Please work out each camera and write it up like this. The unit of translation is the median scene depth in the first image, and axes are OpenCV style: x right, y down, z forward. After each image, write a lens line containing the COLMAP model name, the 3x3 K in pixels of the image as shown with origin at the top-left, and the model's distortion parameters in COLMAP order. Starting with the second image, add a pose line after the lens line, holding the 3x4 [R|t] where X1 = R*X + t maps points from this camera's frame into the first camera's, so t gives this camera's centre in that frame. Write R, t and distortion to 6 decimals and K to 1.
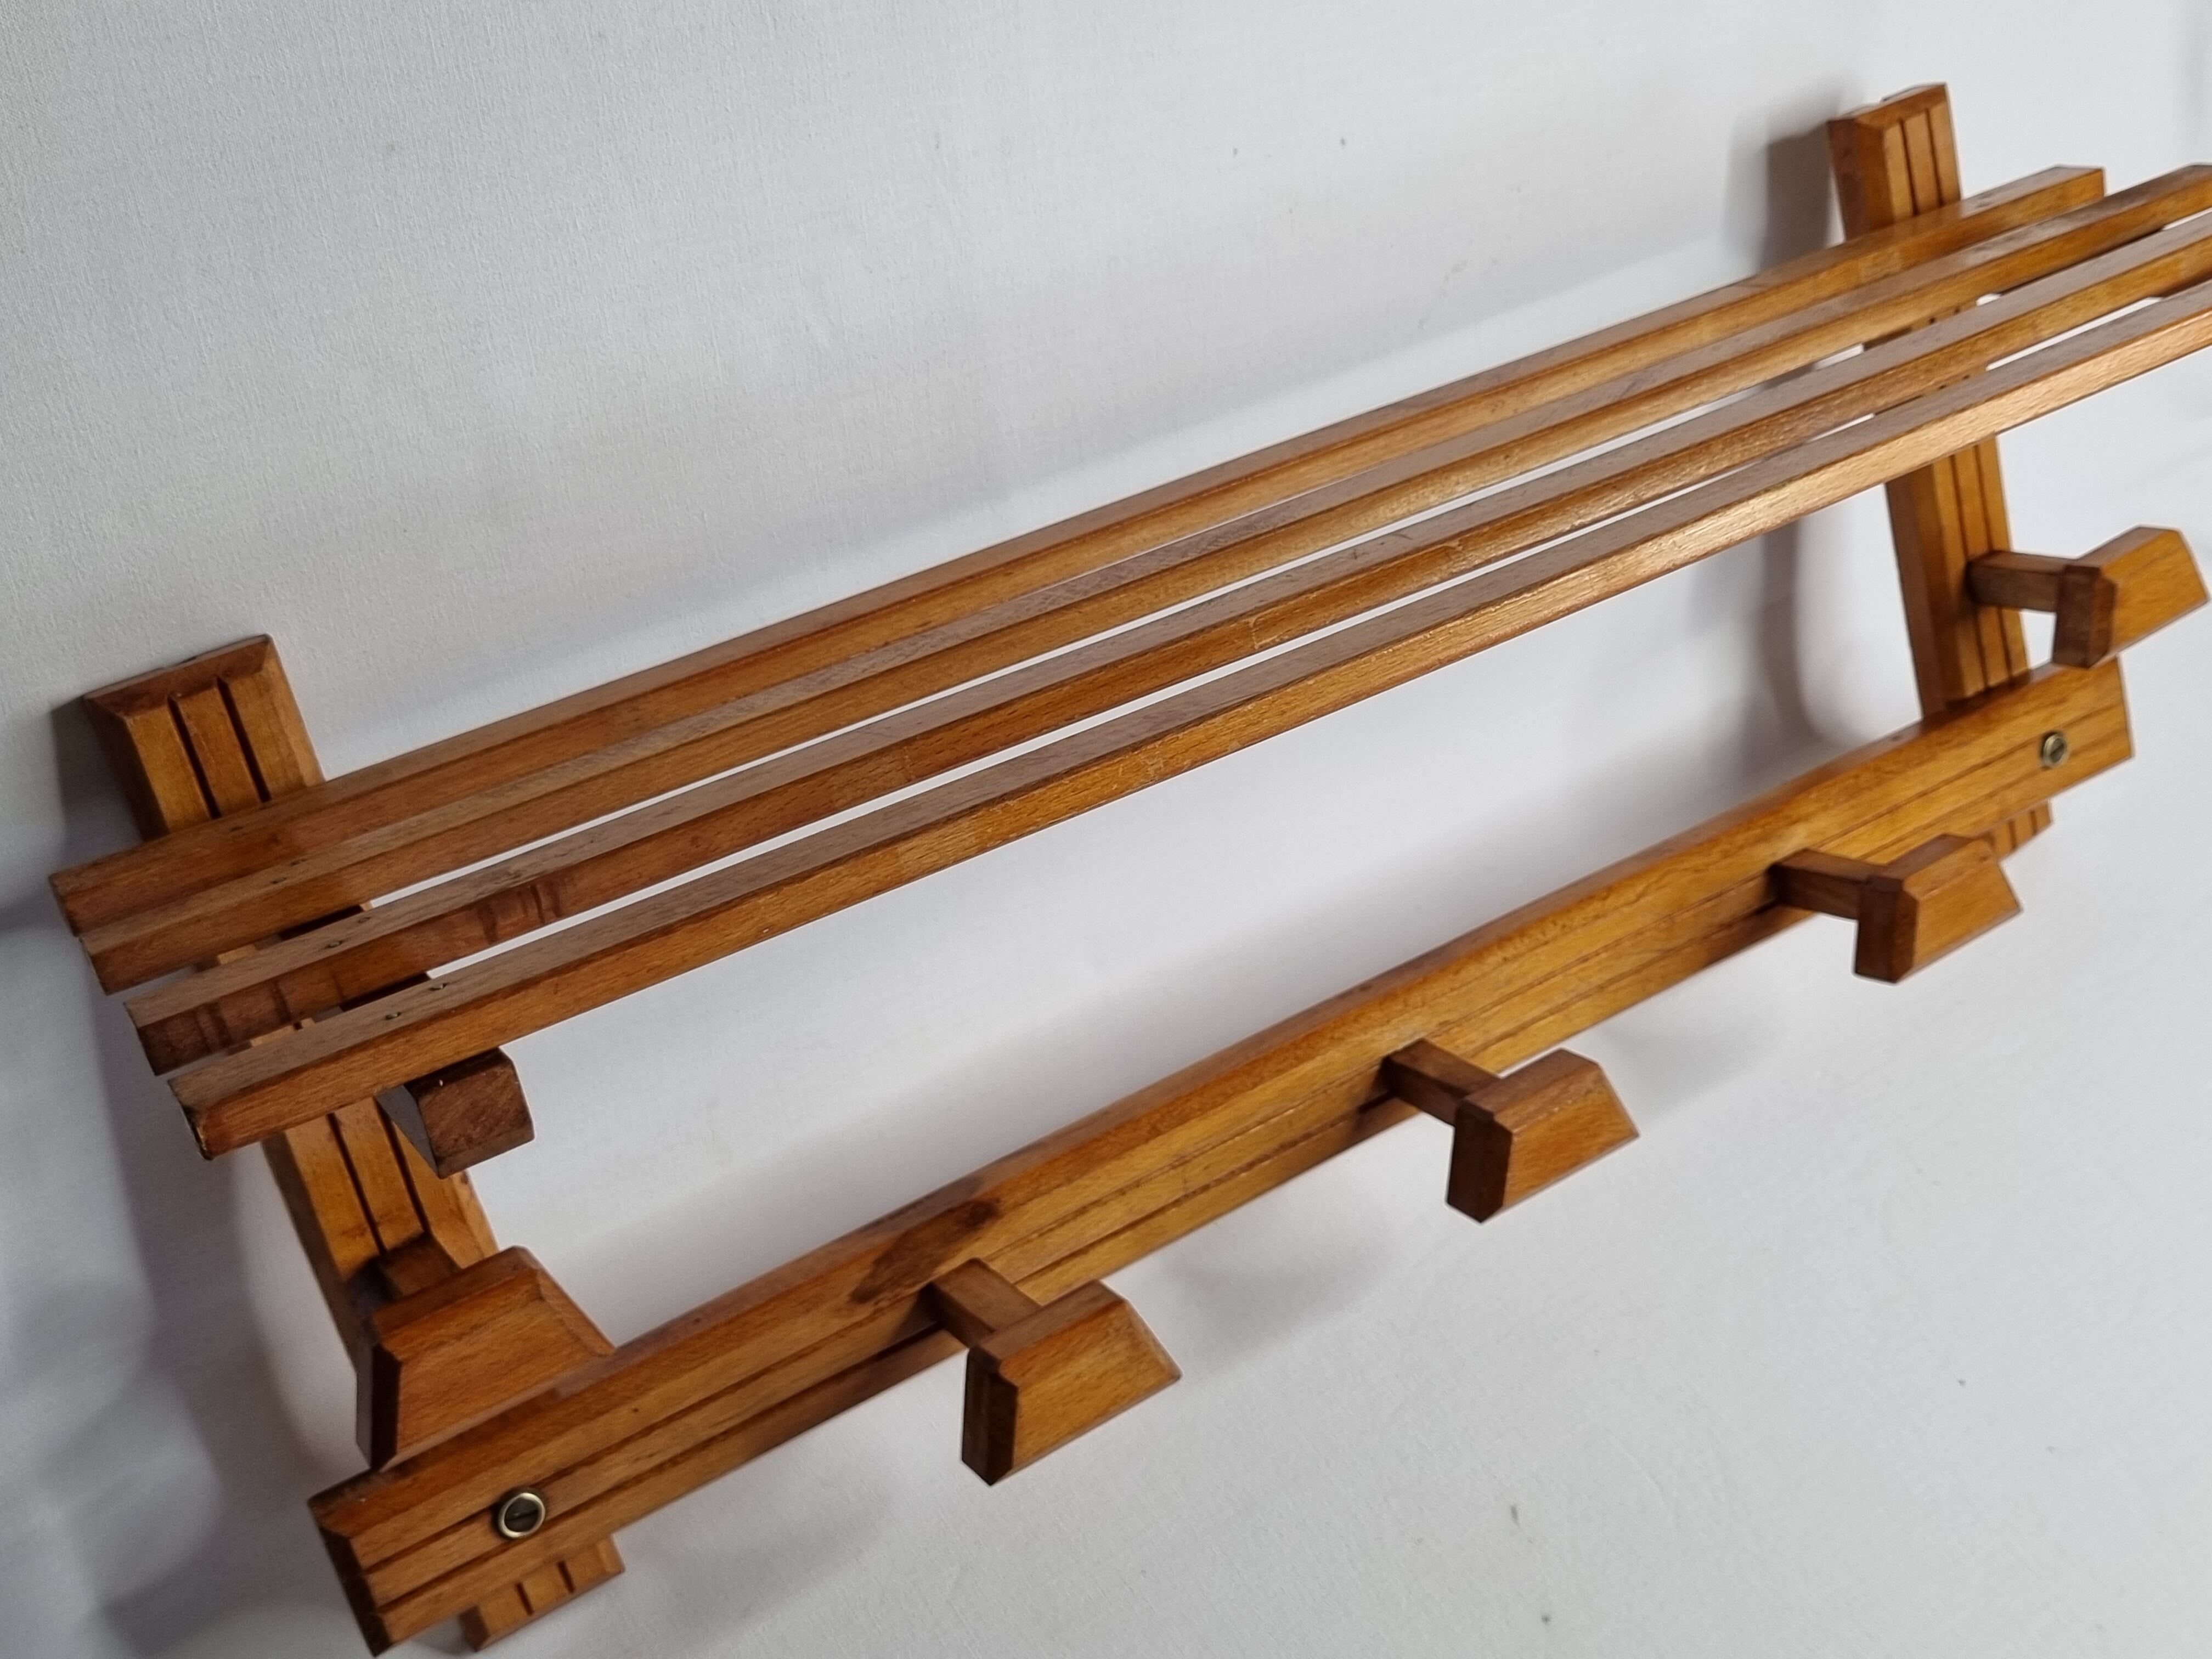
lens RADIAL K [[2286.3, 0, 1106.9], [0, 2286.3, 813.2], [0, 0, 1]] dist [0.007005, 0.049486]
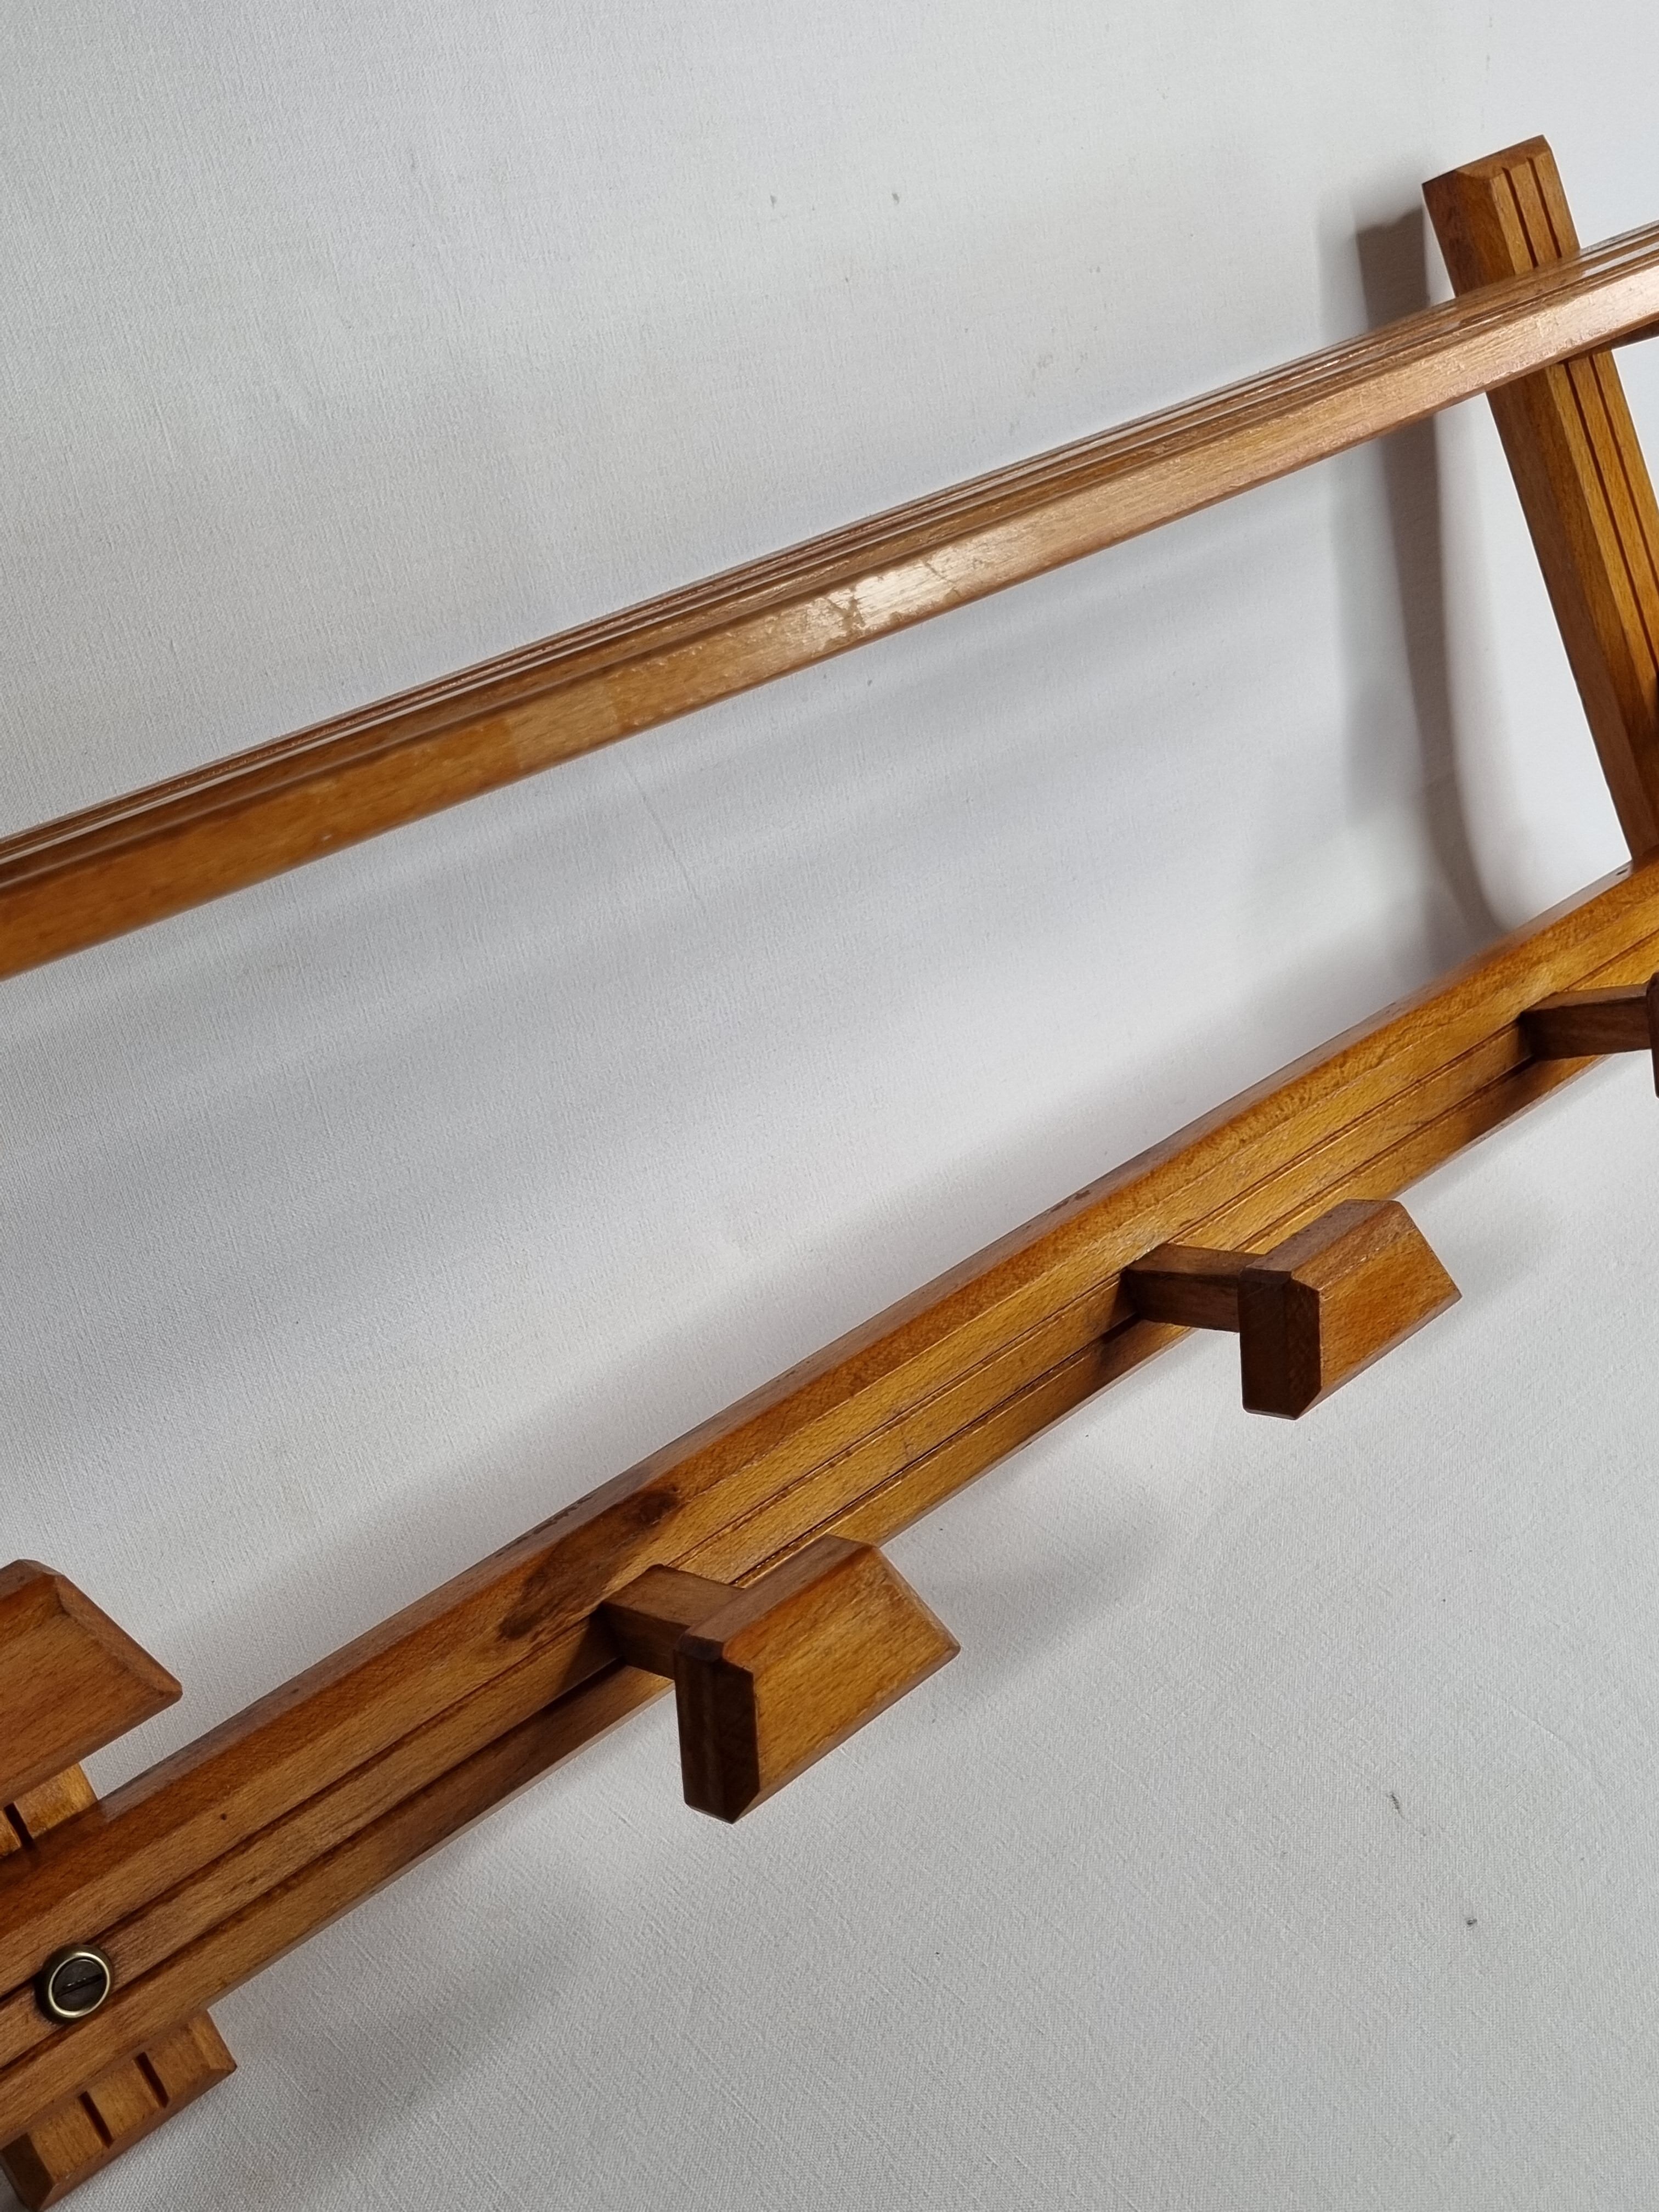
lens RADIAL K [[2322.0, 0, 831.6], [0, 2322.0, 1158.7], [0, 0, 1]] dist [0.023657, -0.001273]
pose [[0.985772, -0.139877, 0.093207, -0.053796], [0.149857, 0.982522, -0.110426, 0.158521], [-0.076132, 0.122823, 0.989504, 0.222867]]
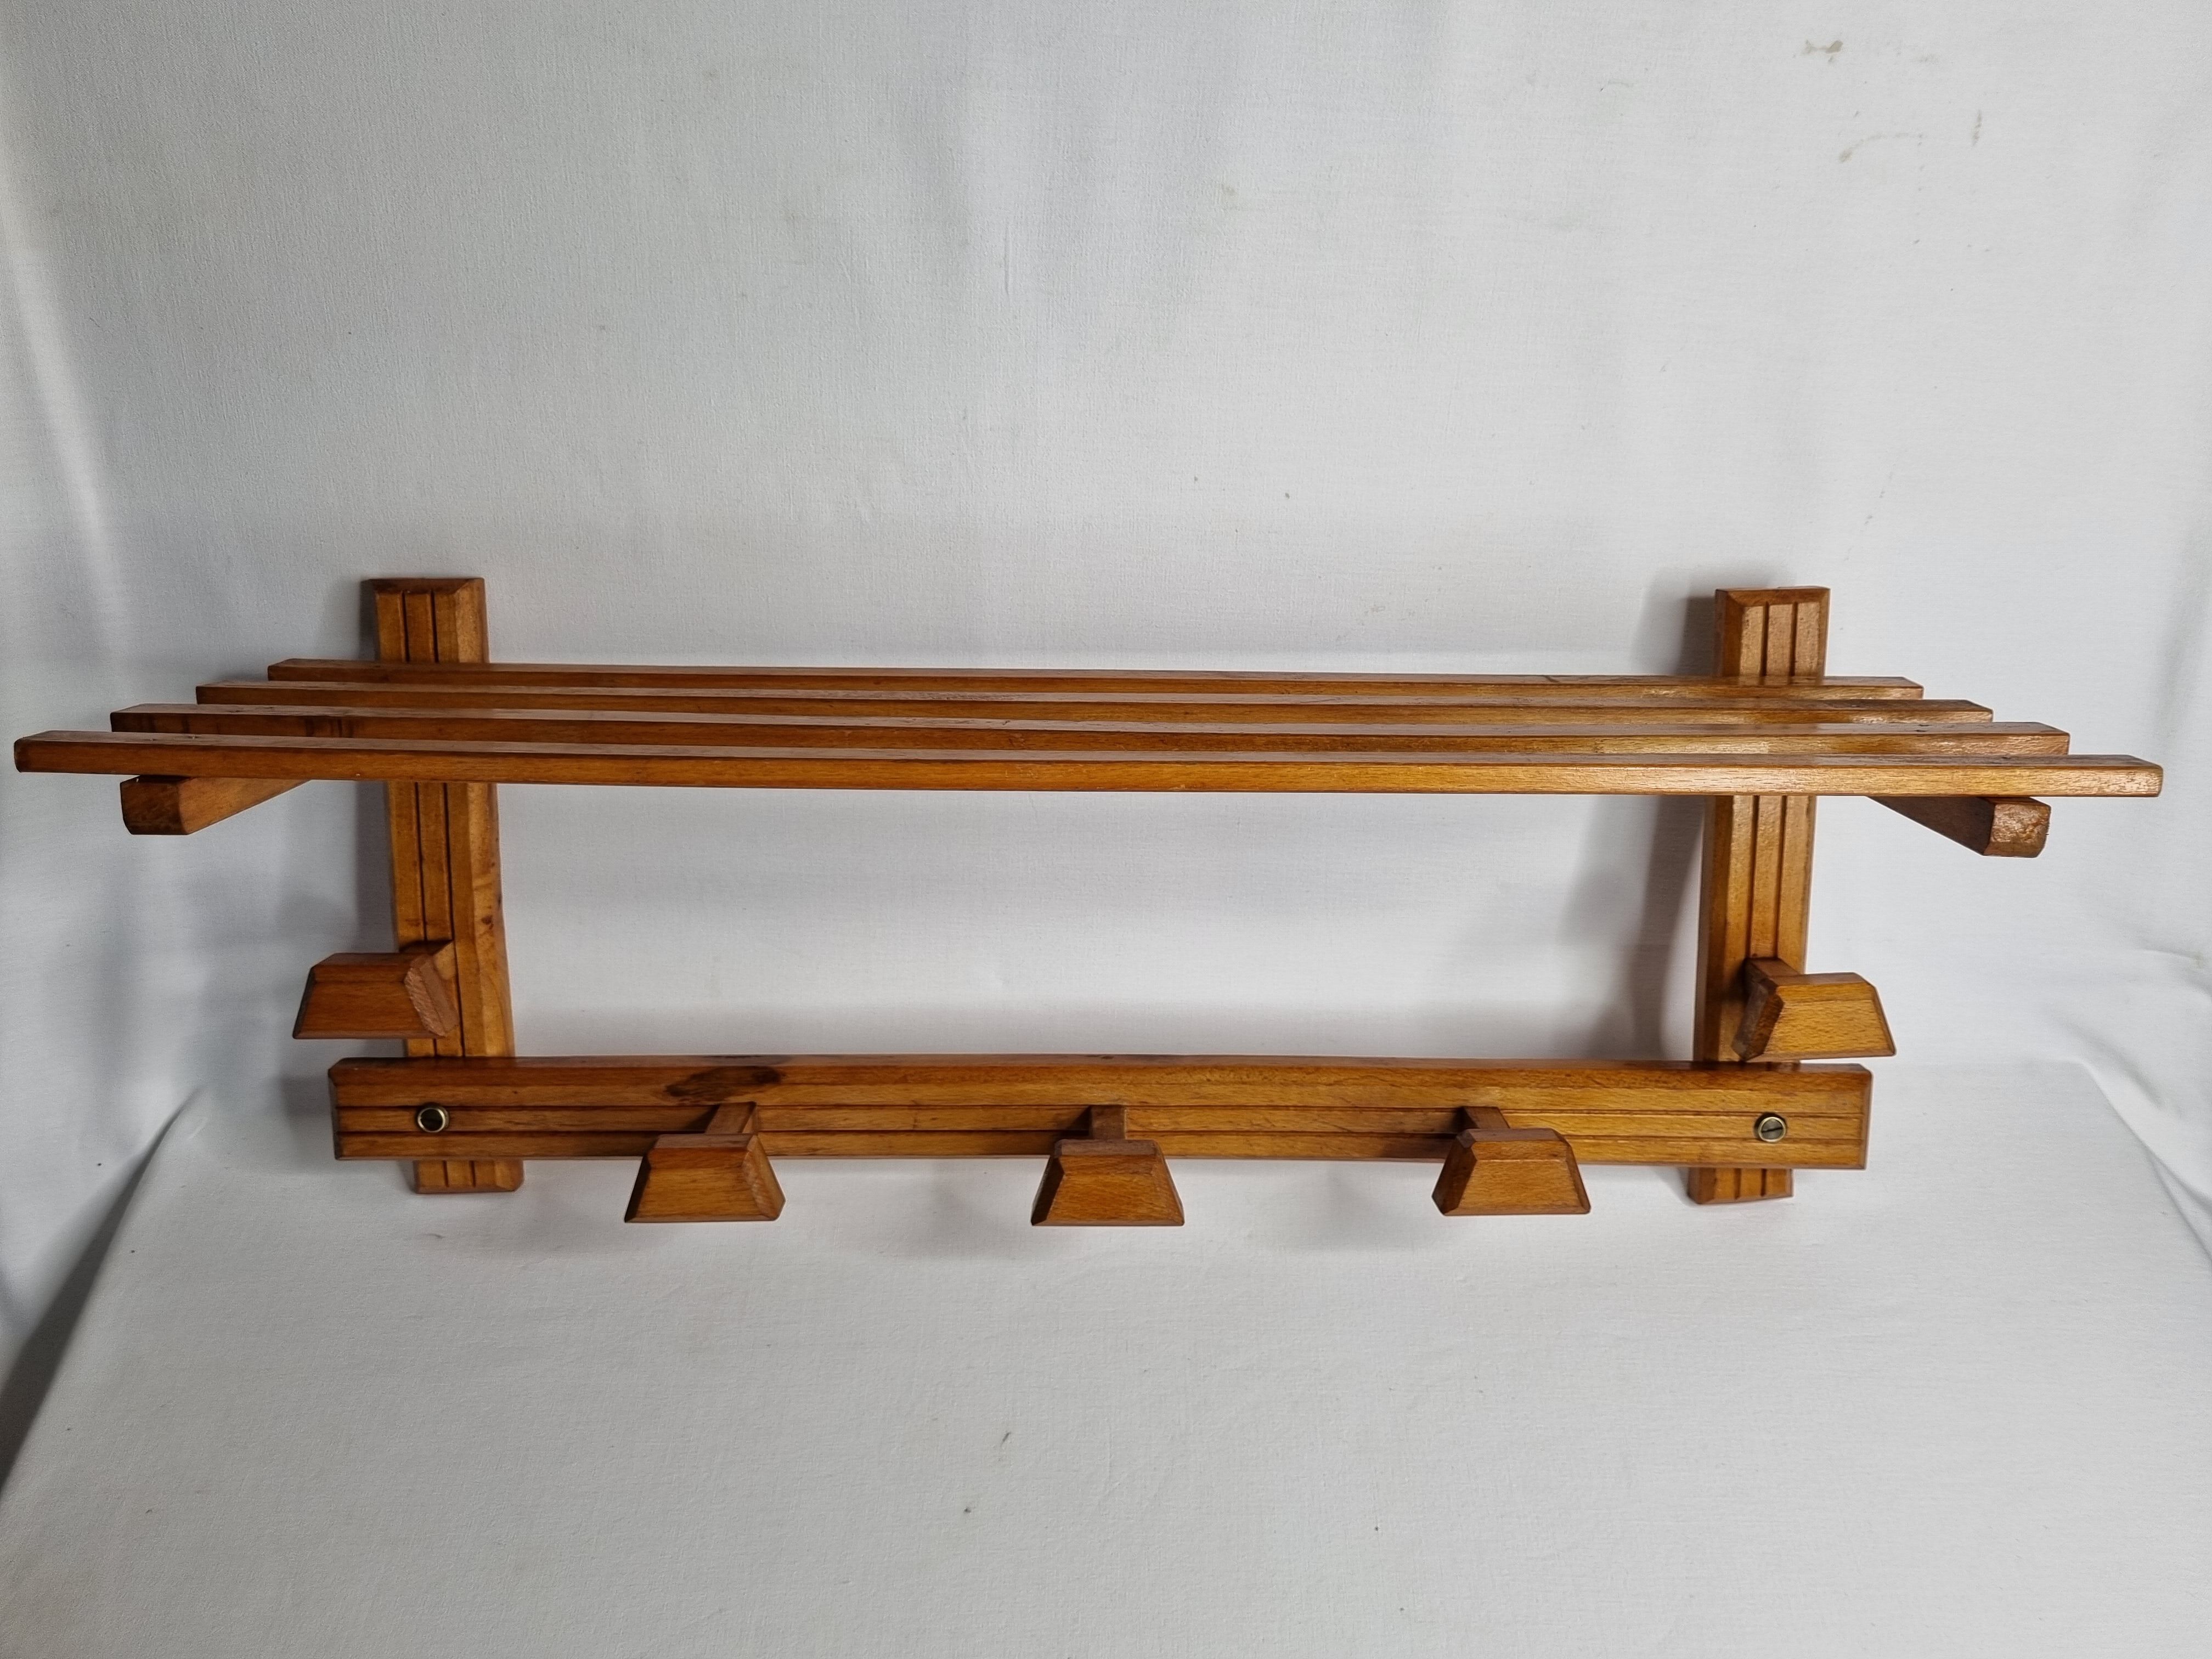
lens RADIAL K [[1527.2, 0, 1157.0], [0, 1527.2, 822.2], [0, 0, 1]] dist [0.015655, 0.001538]
pose [[0.853864, 0.334260, -0.398981, 0.529482], [-0.361310, 0.932412, 0.007916, -0.088955], [0.374660, 0.137397, 0.916925, 0.132902]]
